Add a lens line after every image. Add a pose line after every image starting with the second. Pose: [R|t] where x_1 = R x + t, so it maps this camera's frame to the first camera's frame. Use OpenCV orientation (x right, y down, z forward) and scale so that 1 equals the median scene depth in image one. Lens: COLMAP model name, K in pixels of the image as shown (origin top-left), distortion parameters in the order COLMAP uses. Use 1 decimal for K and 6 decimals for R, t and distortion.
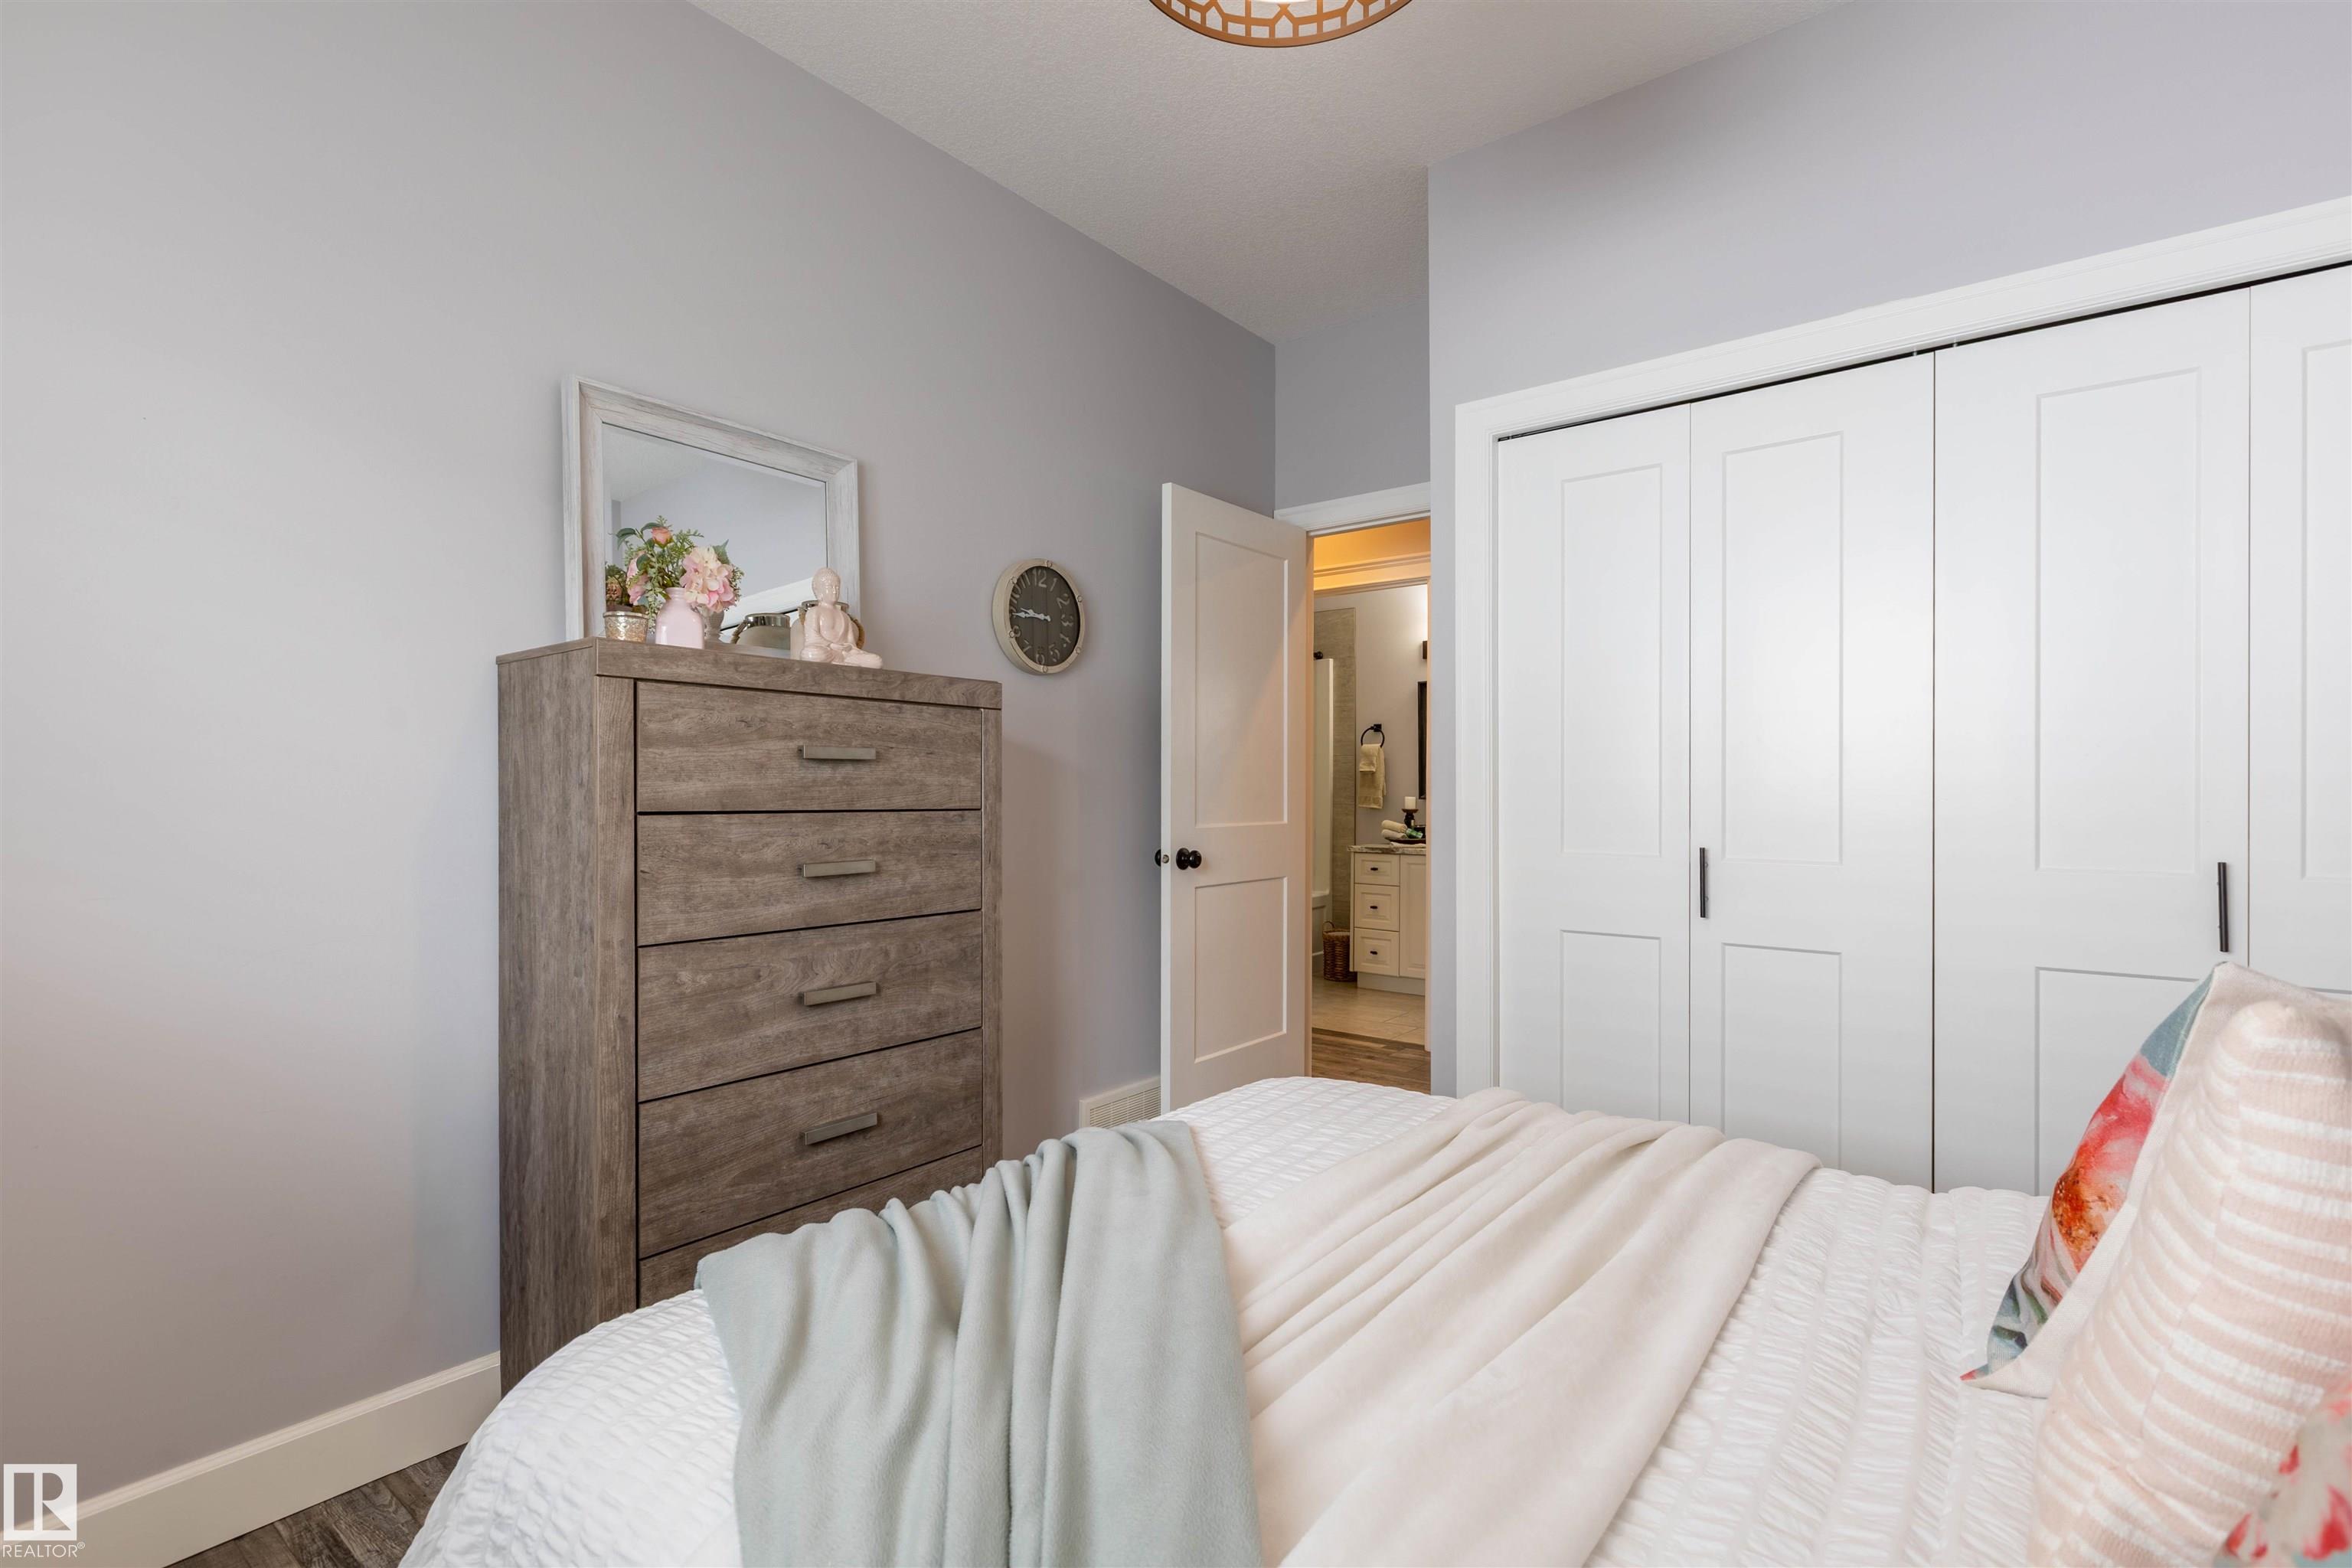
lens RADIAL K [[1092.9, 0, 1180.3], [0, 1092.9, 792.3], [0, 0, 1]] dist [-0.000476, -0.000123]
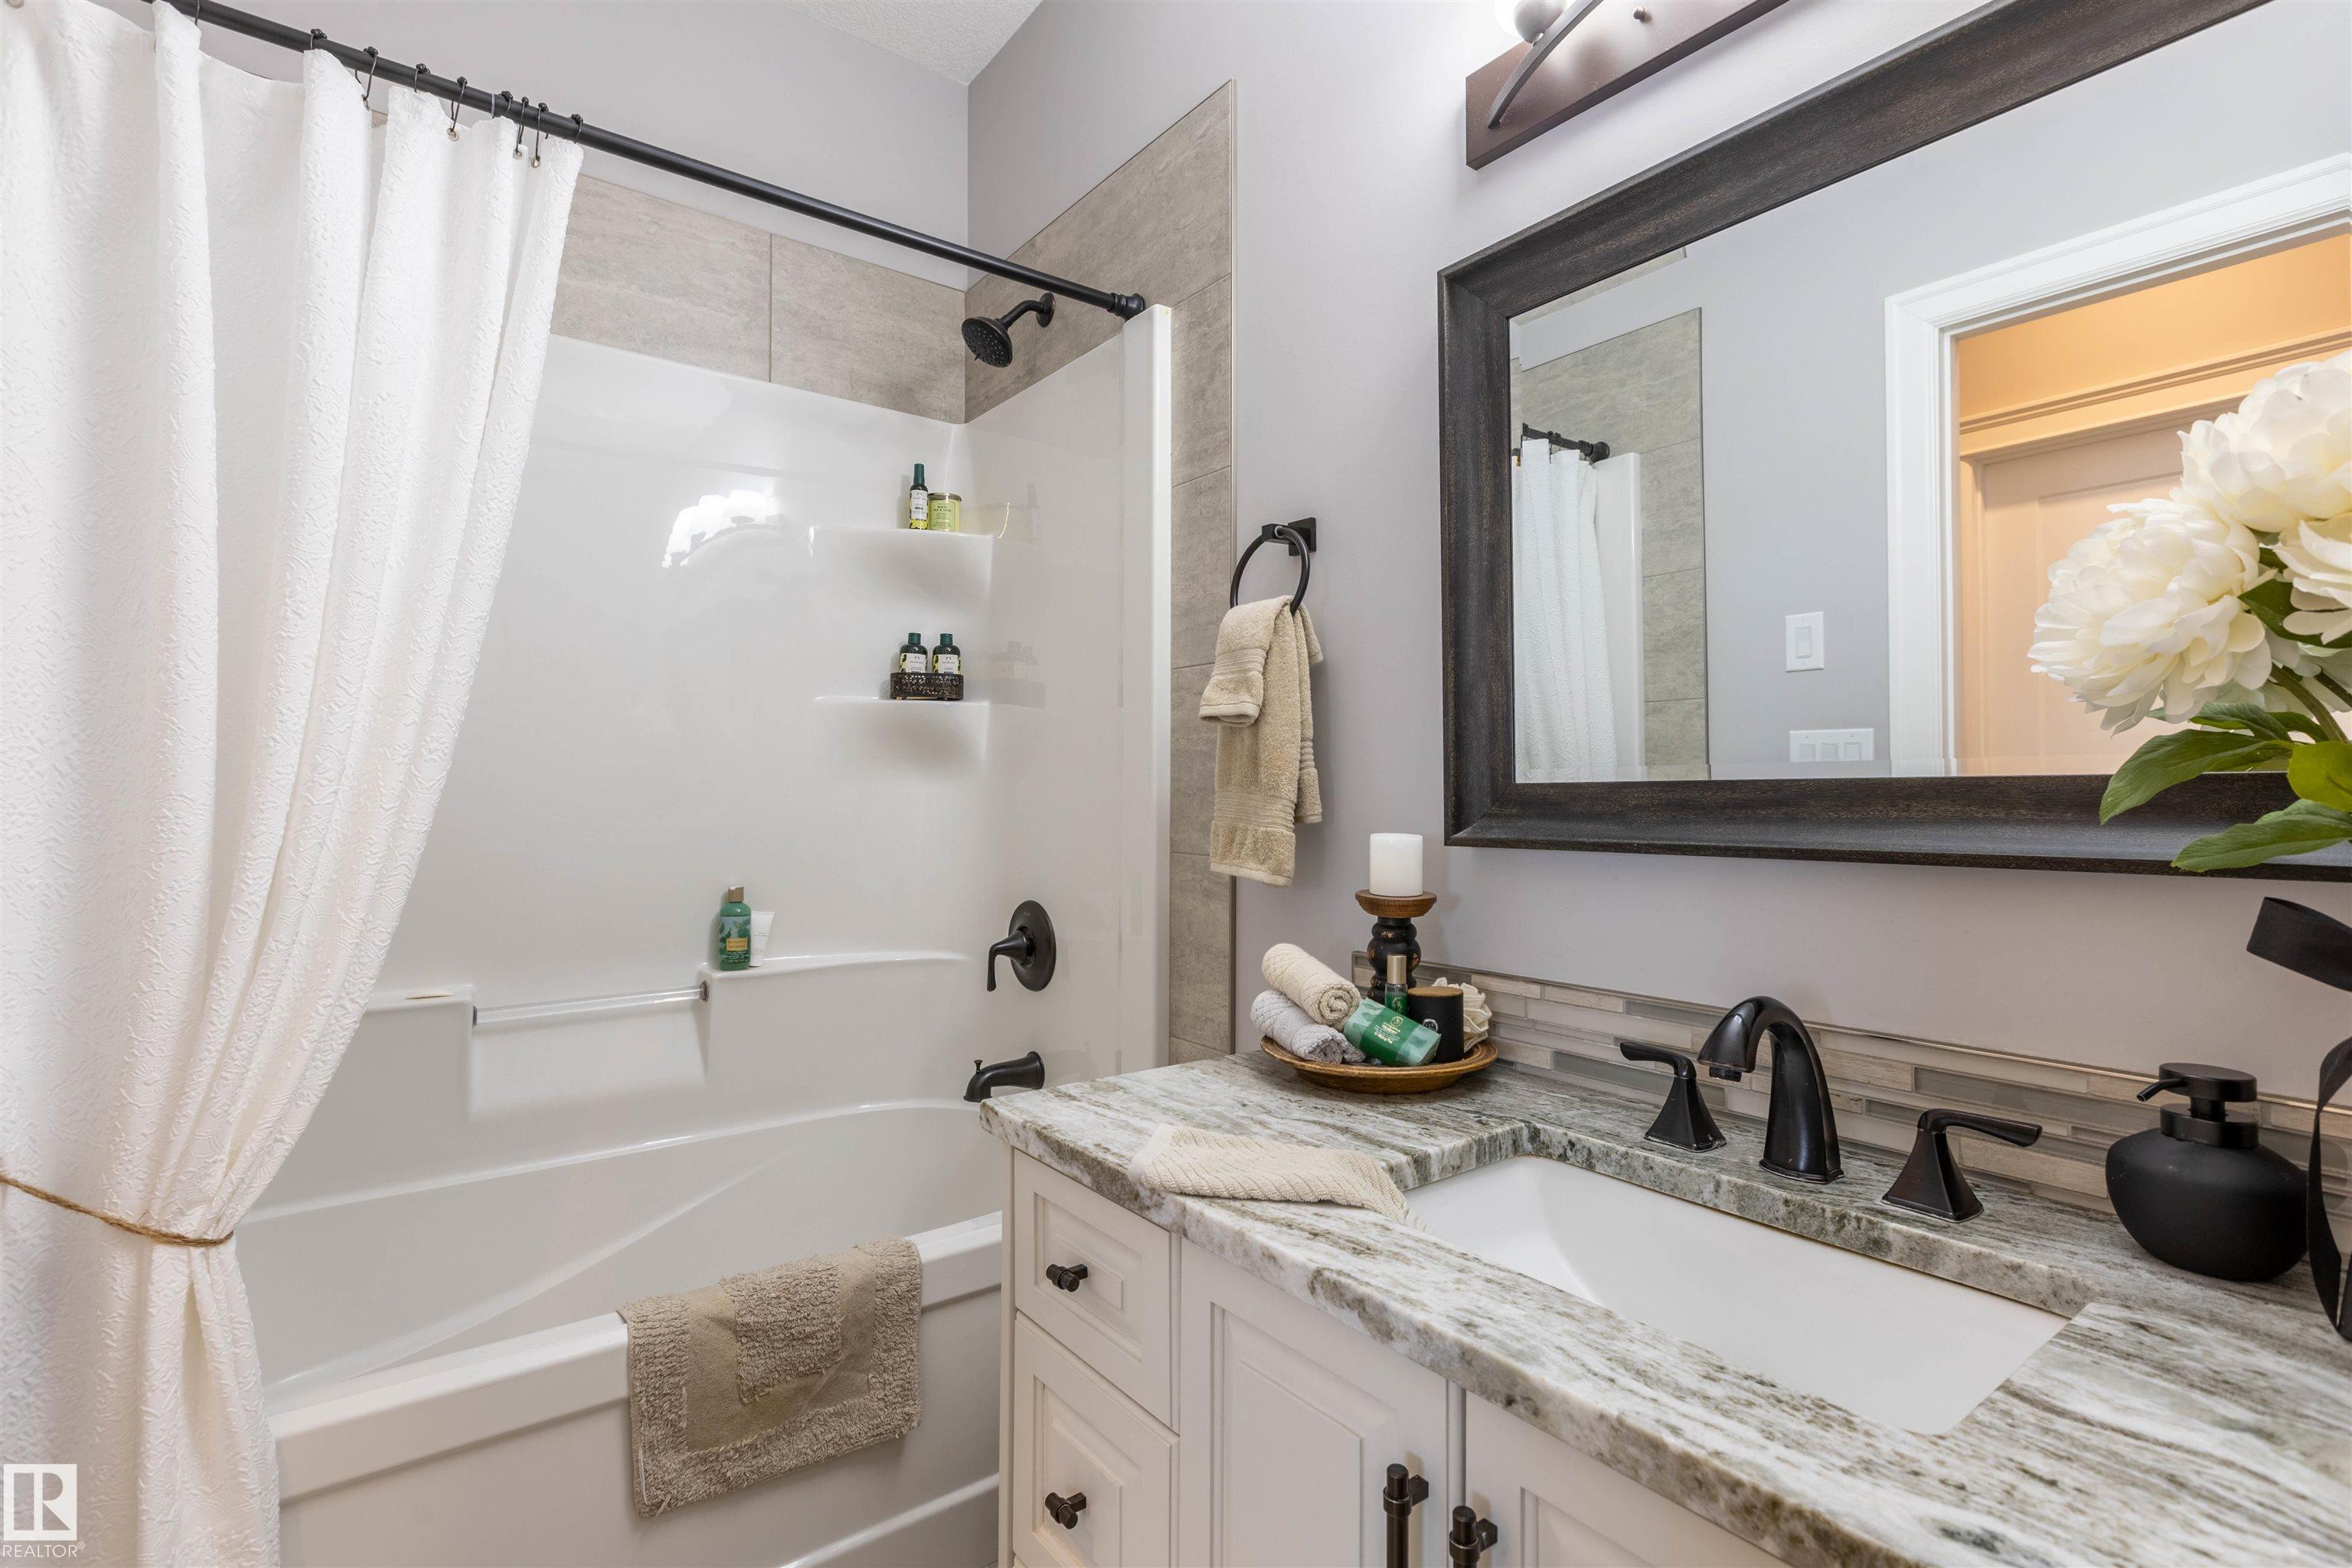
lens RADIAL K [[1092.9, 0, 1143.4], [0, 1092.9, 774.9], [0, 0, 1]] dist [-0.000476, -0.000123]
pose [[0.967563, 0.000982, -0.252629, 0.210083], [-0.005916, 0.999806, -0.018774, -0.002459], [0.252561, 0.019659, 0.967381, 0.774907]]
